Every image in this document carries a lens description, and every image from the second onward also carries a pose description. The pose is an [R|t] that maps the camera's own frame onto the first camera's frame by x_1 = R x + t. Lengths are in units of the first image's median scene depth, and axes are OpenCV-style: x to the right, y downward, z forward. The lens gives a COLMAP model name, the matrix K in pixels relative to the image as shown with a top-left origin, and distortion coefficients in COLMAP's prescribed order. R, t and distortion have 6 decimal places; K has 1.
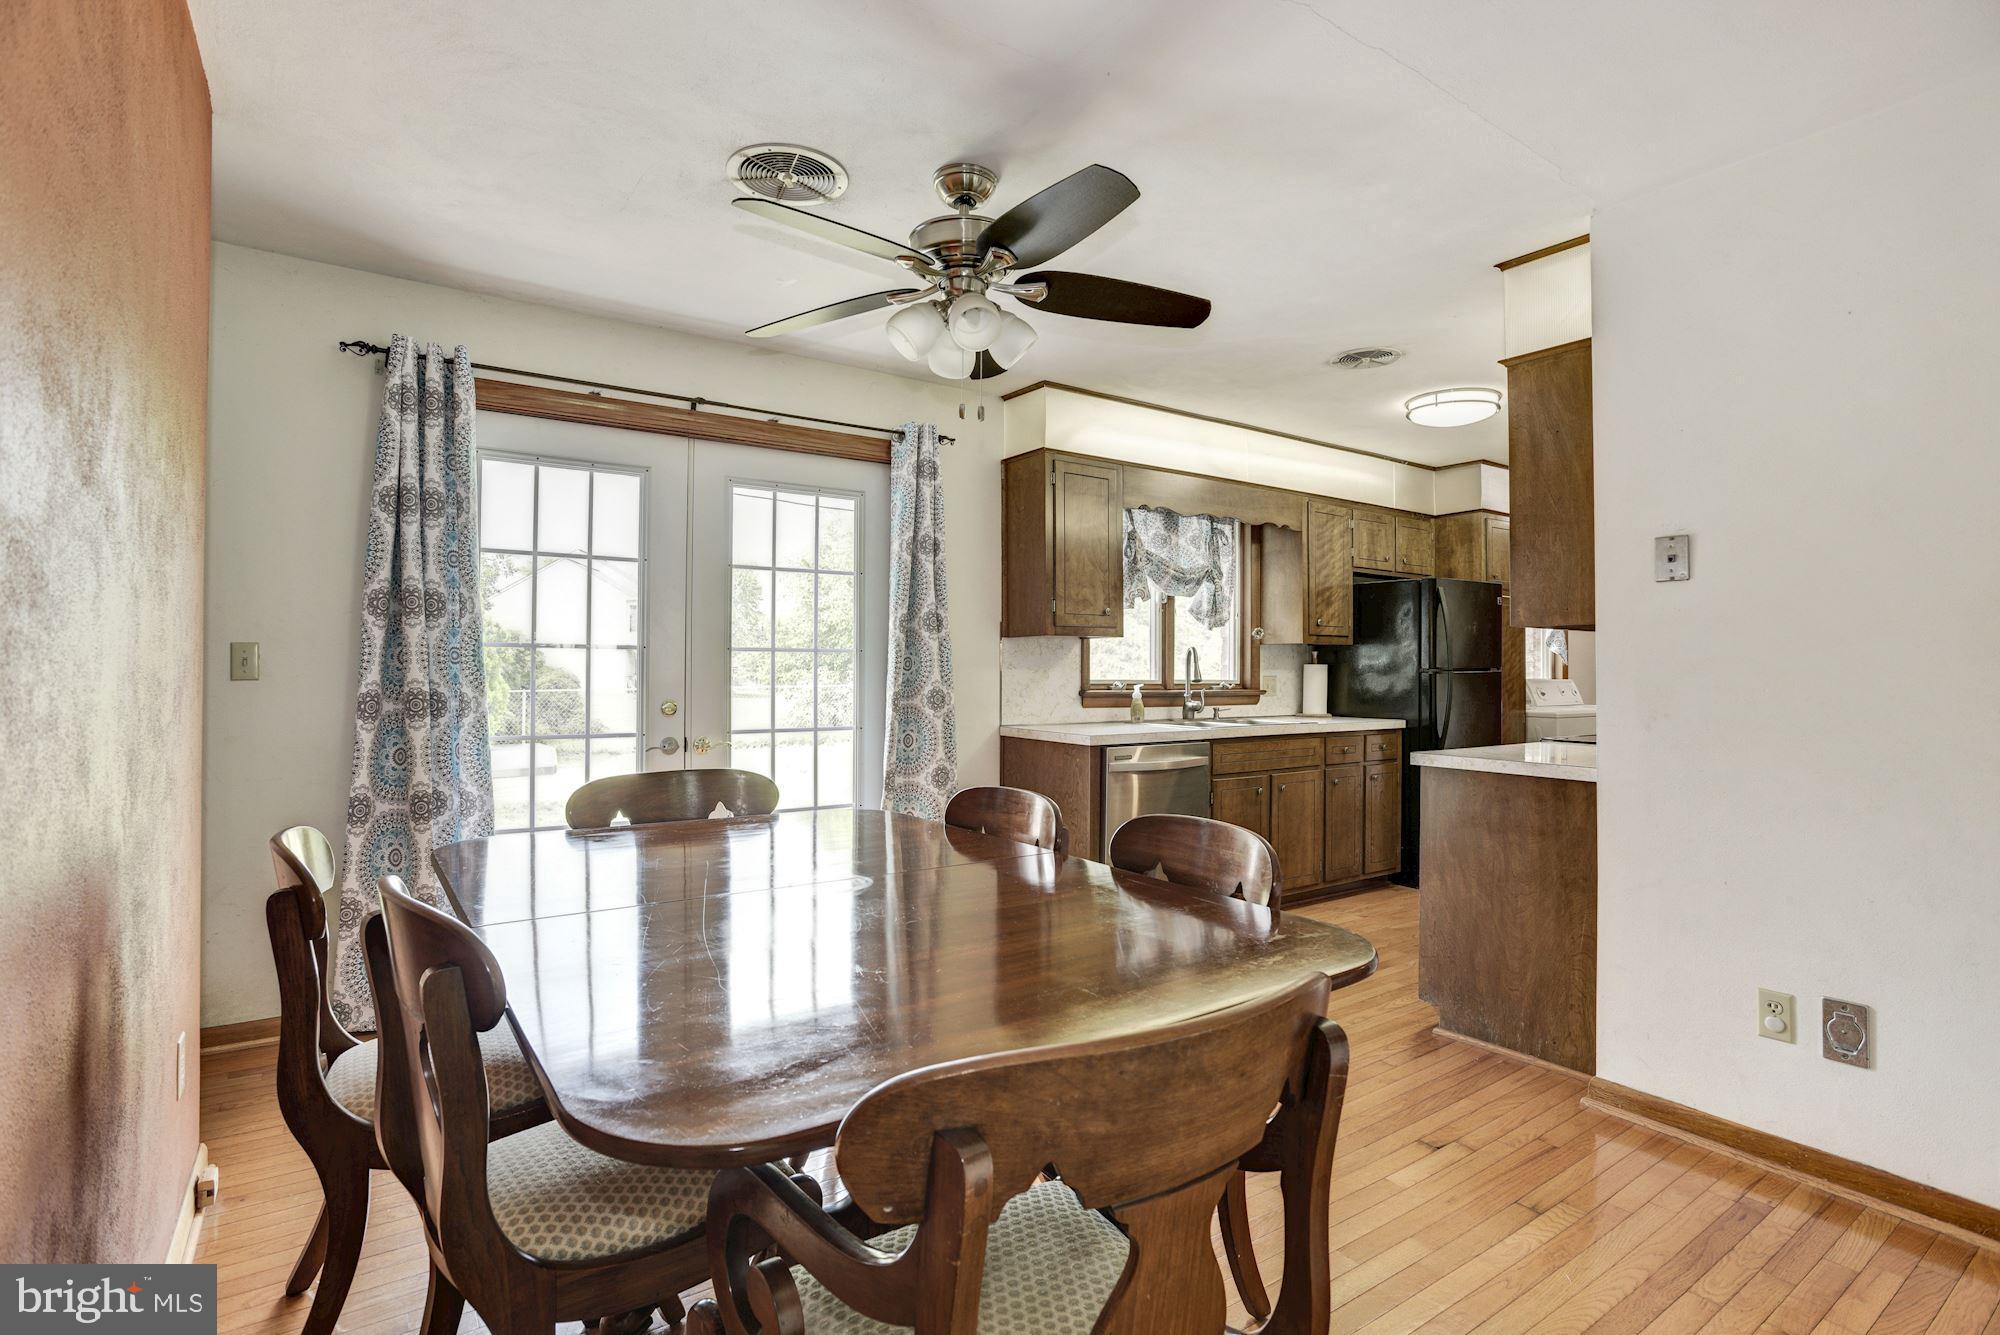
lens RADIAL K [[965.5, 0, 995.7], [0, 965.5, 663.4], [0, 0, 1]] dist [-0.021042, 0.000948]
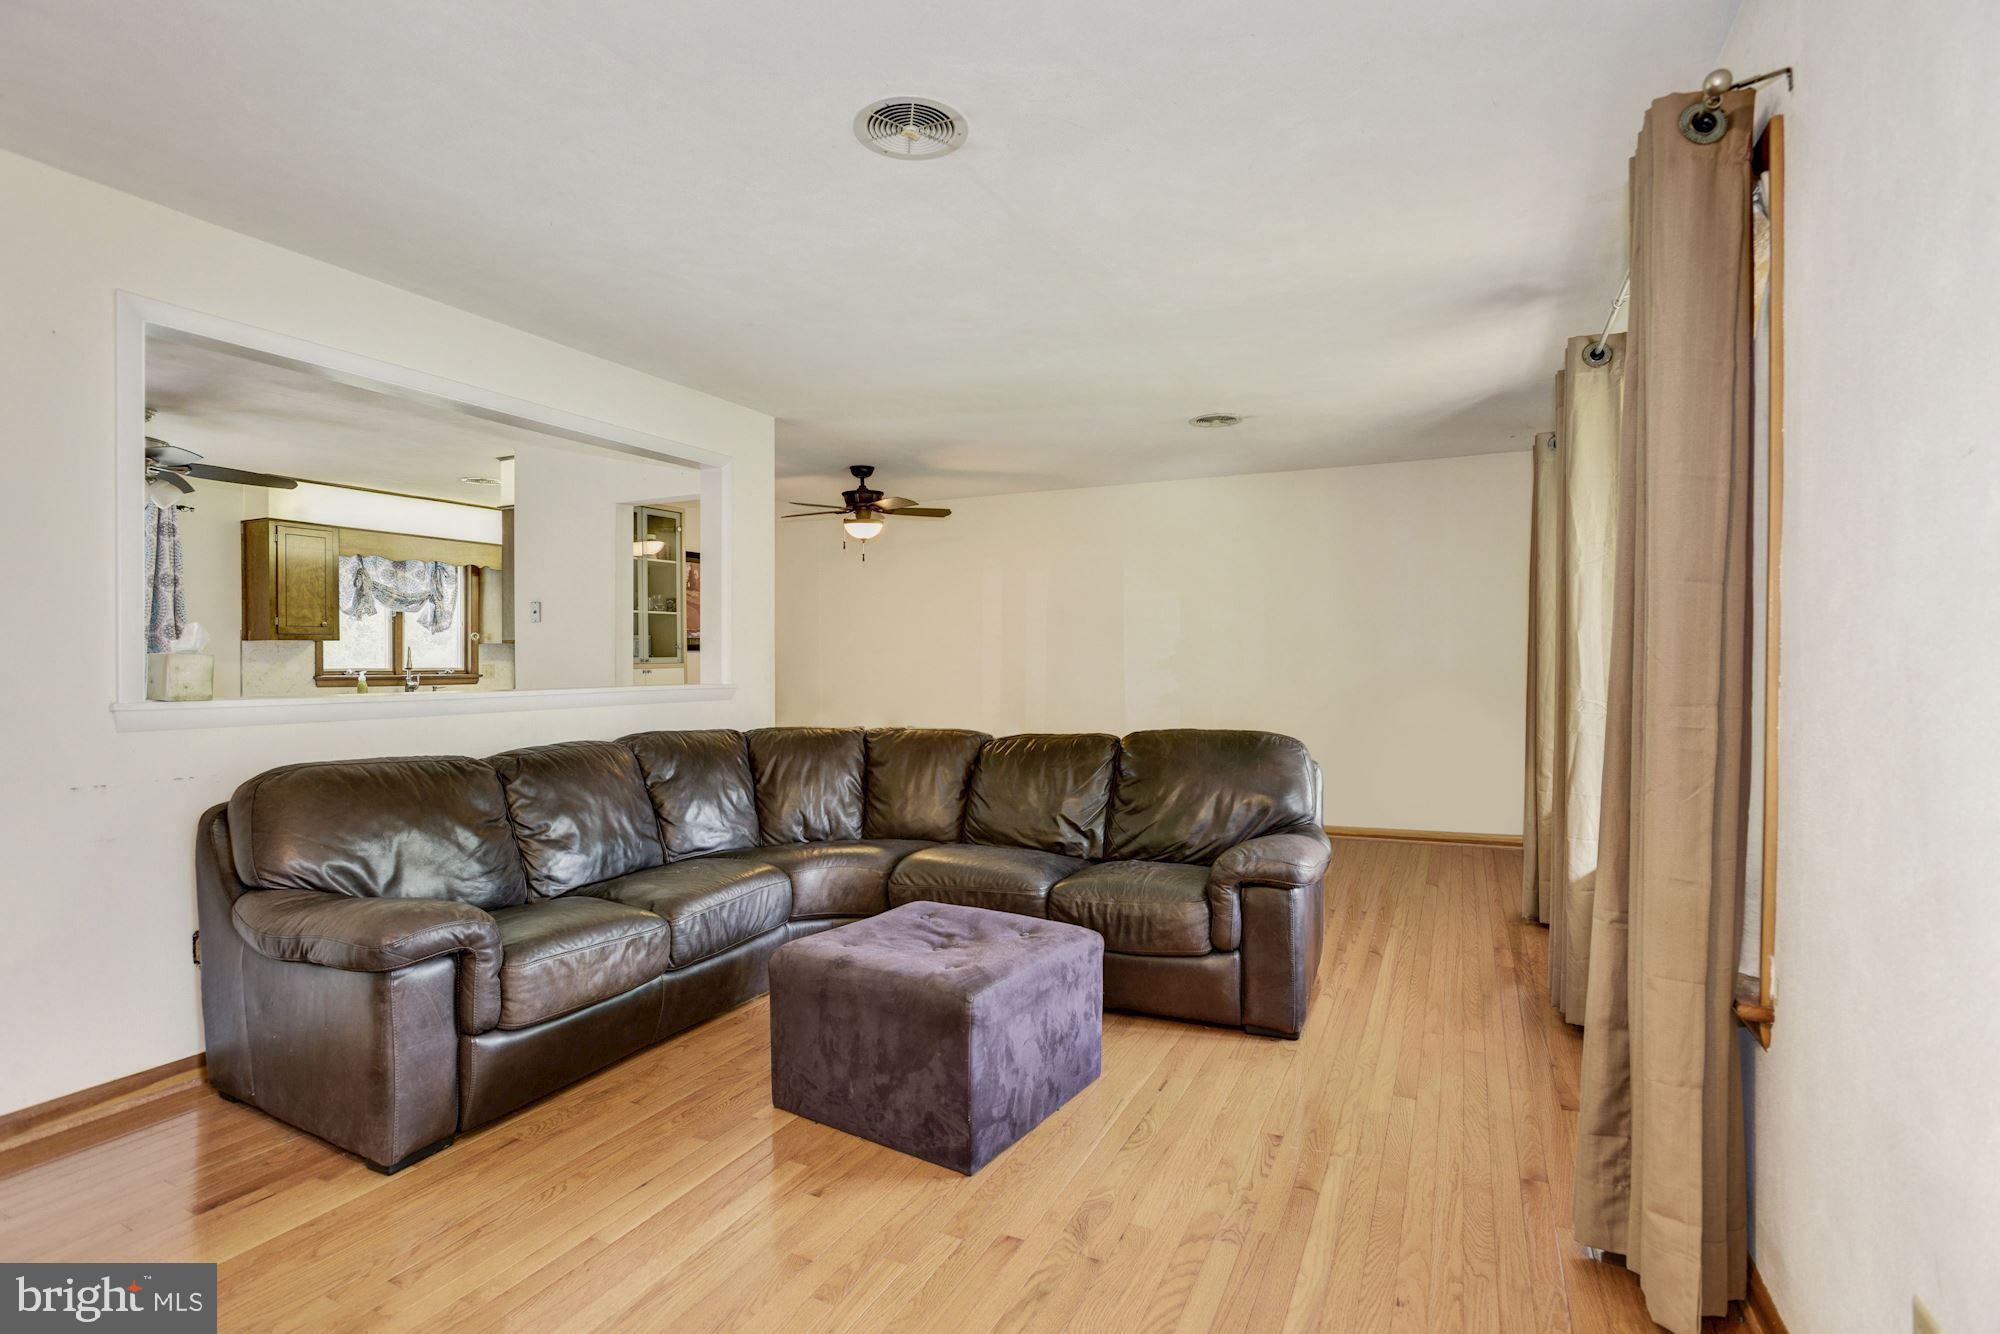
lens RADIAL K [[965.5, 0, 995.4], [0, 965.5, 666.0], [0, 0, 1]] dist [-0.021042, 0.000948]
pose [[0.877912, -0.008095, 0.478754, 0.291923], [0.000848, 0.999882, 0.015352, -0.008175], [-0.478822, -0.013072, 0.877815, -0.768241]]
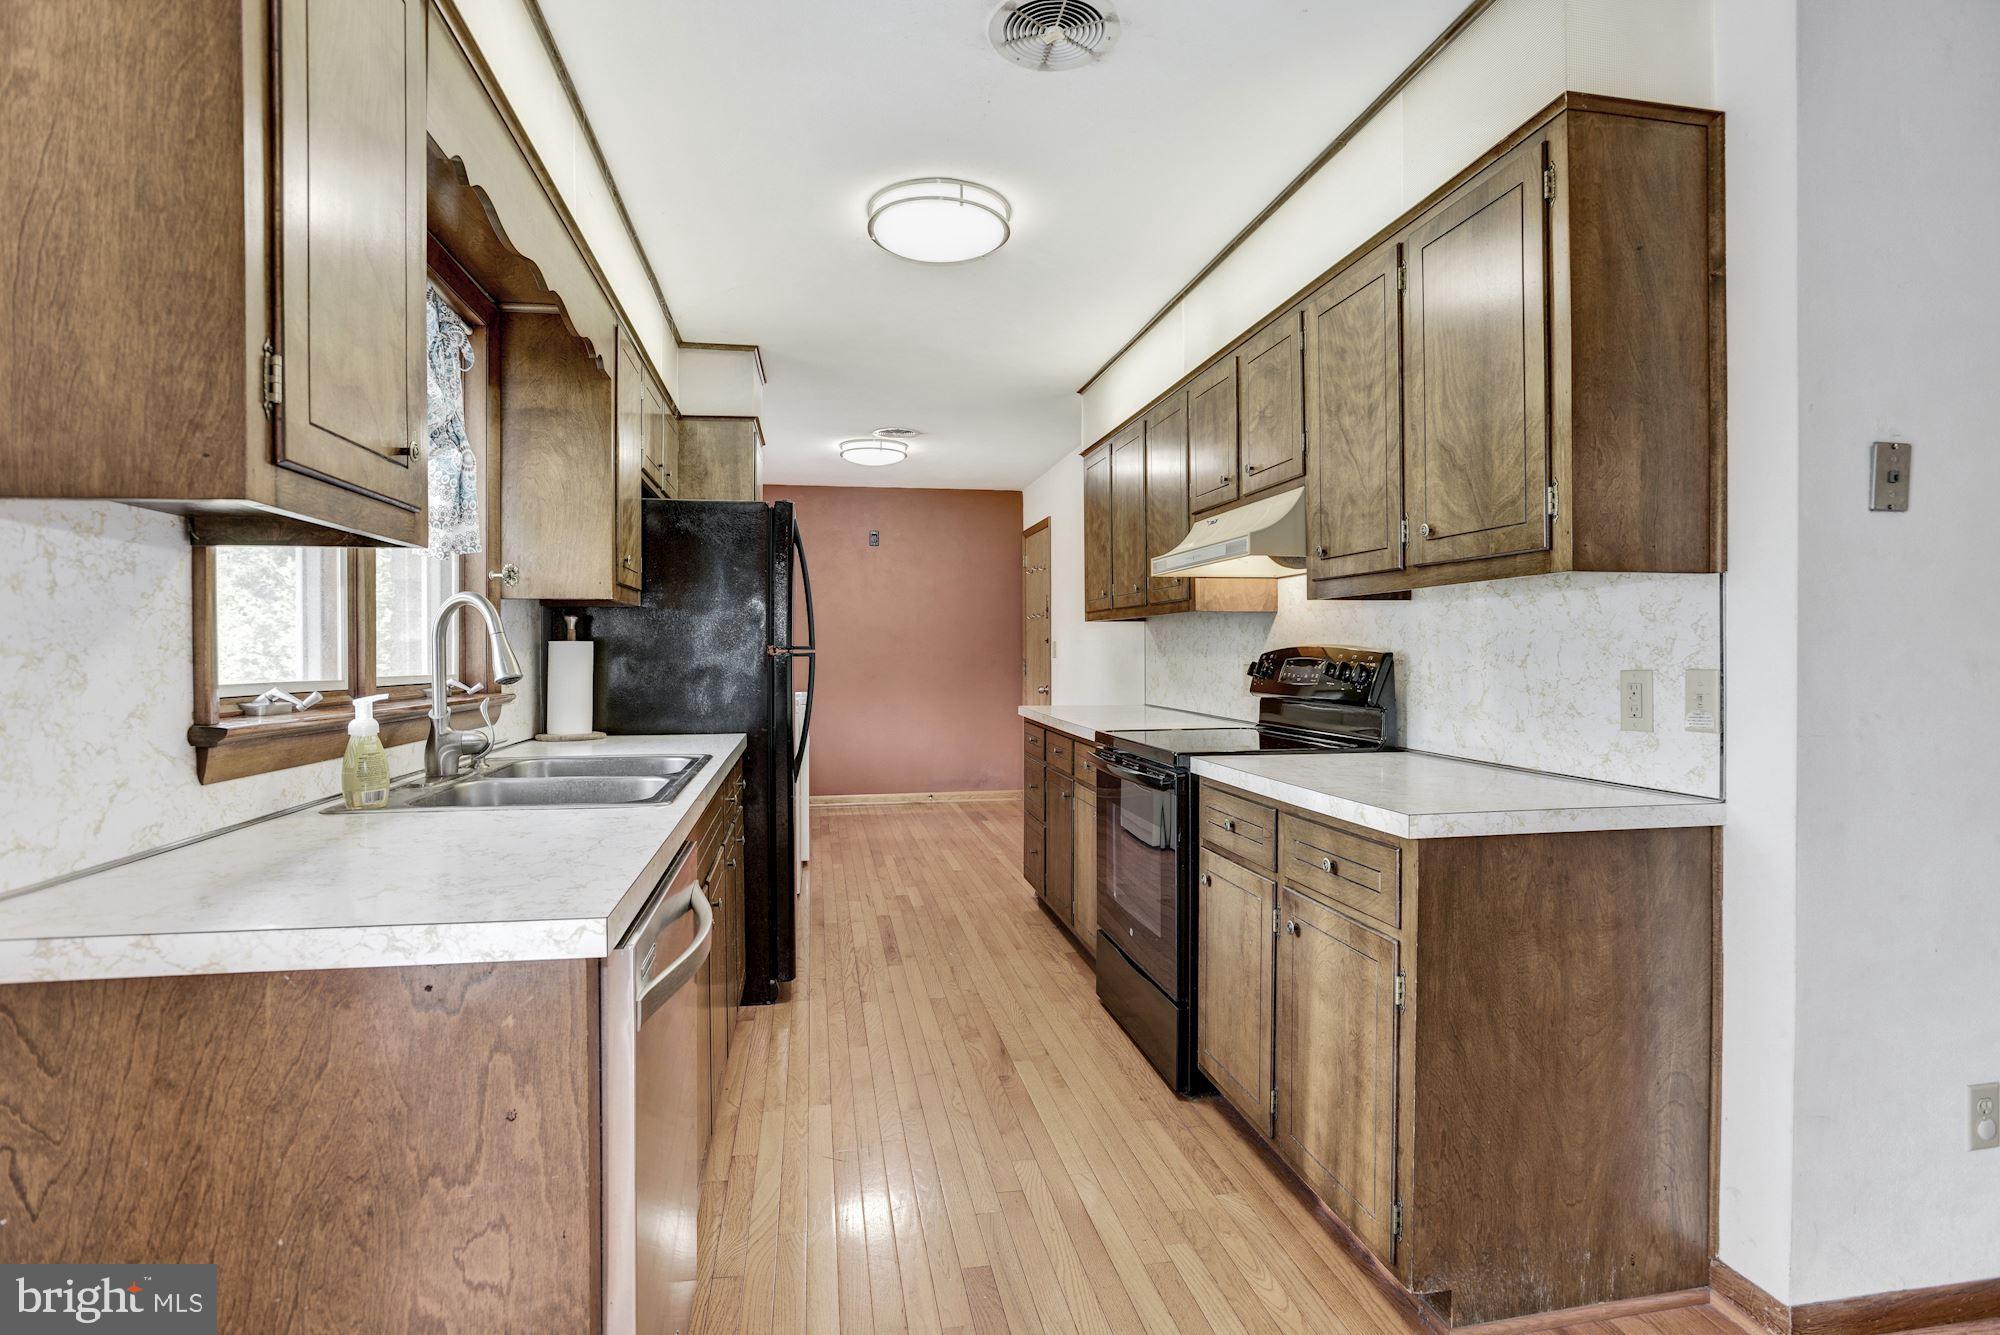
lens RADIAL K [[965.5, 0, 1000.5], [0, 965.5, 659.9], [0, 0, 1]] dist [-0.021042, 0.000948]
pose [[0.401993, -0.011408, 0.915572, -0.068700], [-0.002503, 0.999905, 0.013558, 0.004545], [-0.915639, -0.007742, 0.401926, 0.640812]]
